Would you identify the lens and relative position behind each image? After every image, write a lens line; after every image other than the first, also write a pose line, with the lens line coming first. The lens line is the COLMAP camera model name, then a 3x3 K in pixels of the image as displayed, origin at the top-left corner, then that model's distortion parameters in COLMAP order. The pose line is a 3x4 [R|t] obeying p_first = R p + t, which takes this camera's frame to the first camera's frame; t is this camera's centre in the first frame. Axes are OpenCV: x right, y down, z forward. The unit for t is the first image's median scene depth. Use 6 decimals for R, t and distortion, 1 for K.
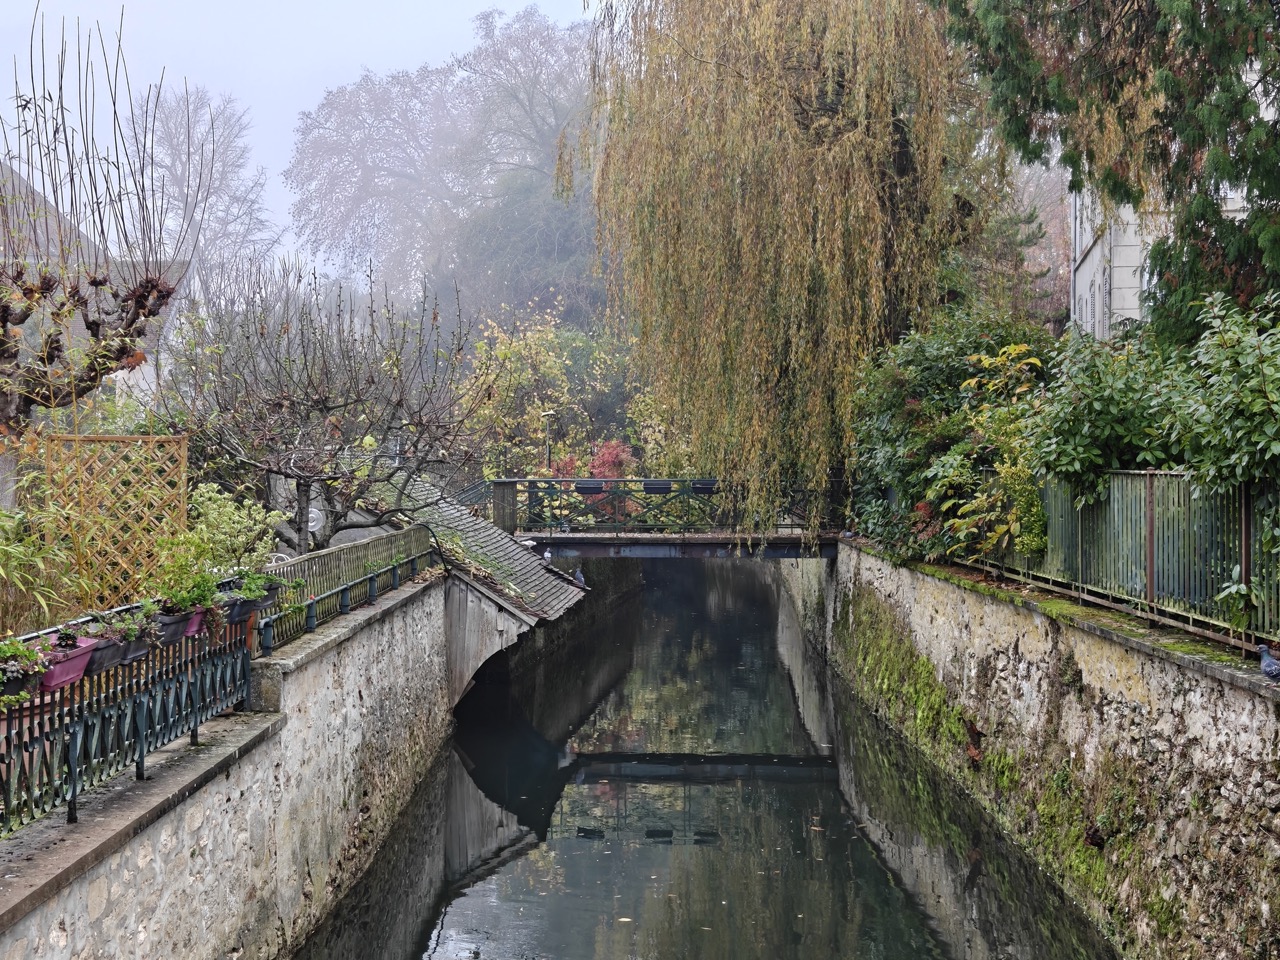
lens RADIAL K [[1809.4, 0, 638.0], [0, 1809.4, 478.1], [0, 0, 1]] dist [0.002084, 0.000000]
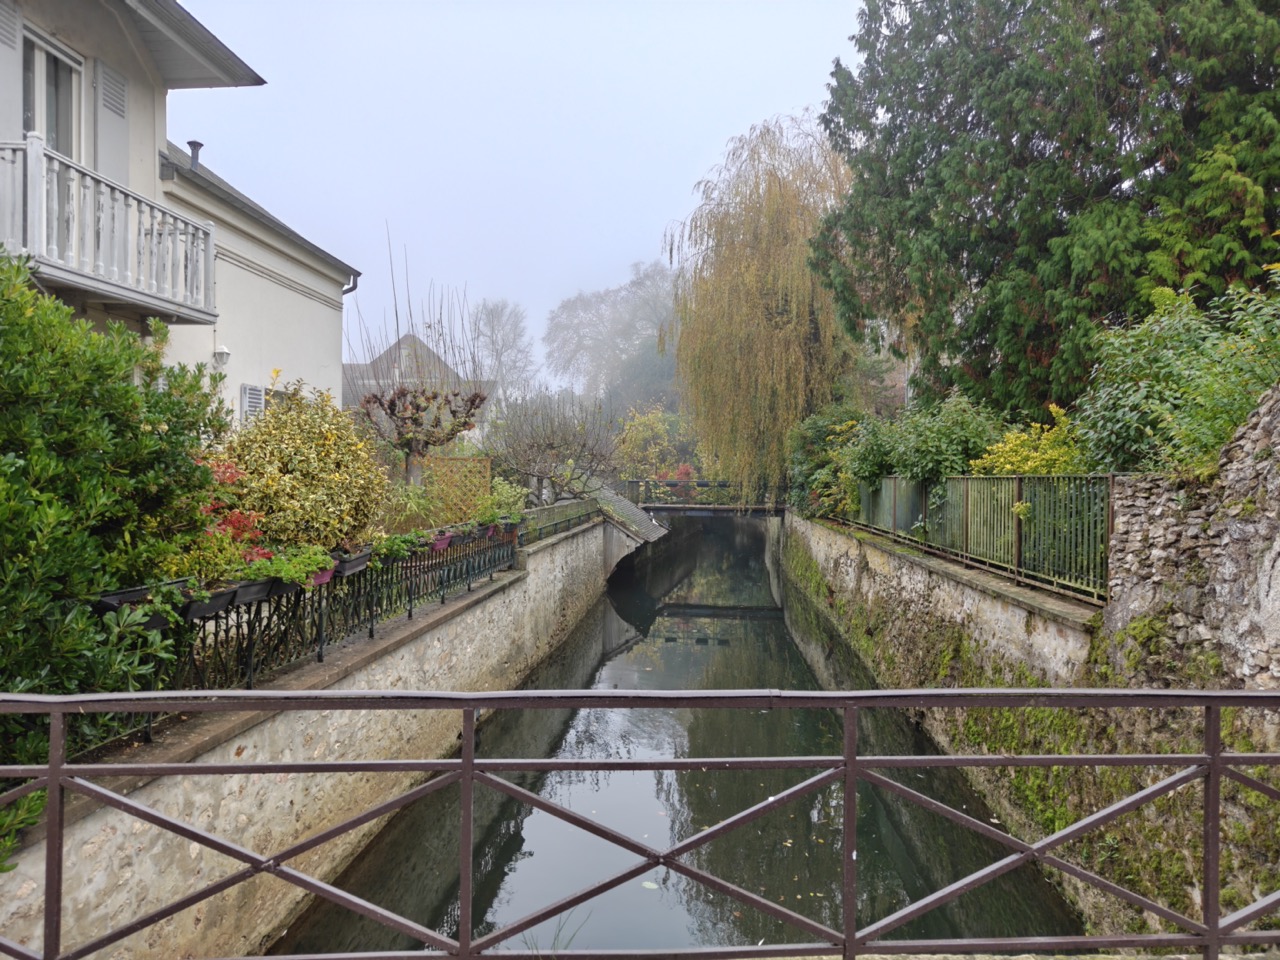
lens RADIAL K [[874.6, 0, 643.0], [0, 874.6, 481.0], [0, 0, 1]] dist [0.012246, -0.001121]
pose [[0.996758, 0.008818, -0.079970, 0.036740], [-0.008990, 0.999958, -0.001797, 0.005957], [0.079950, 0.002510, 0.996796, -0.116551]]
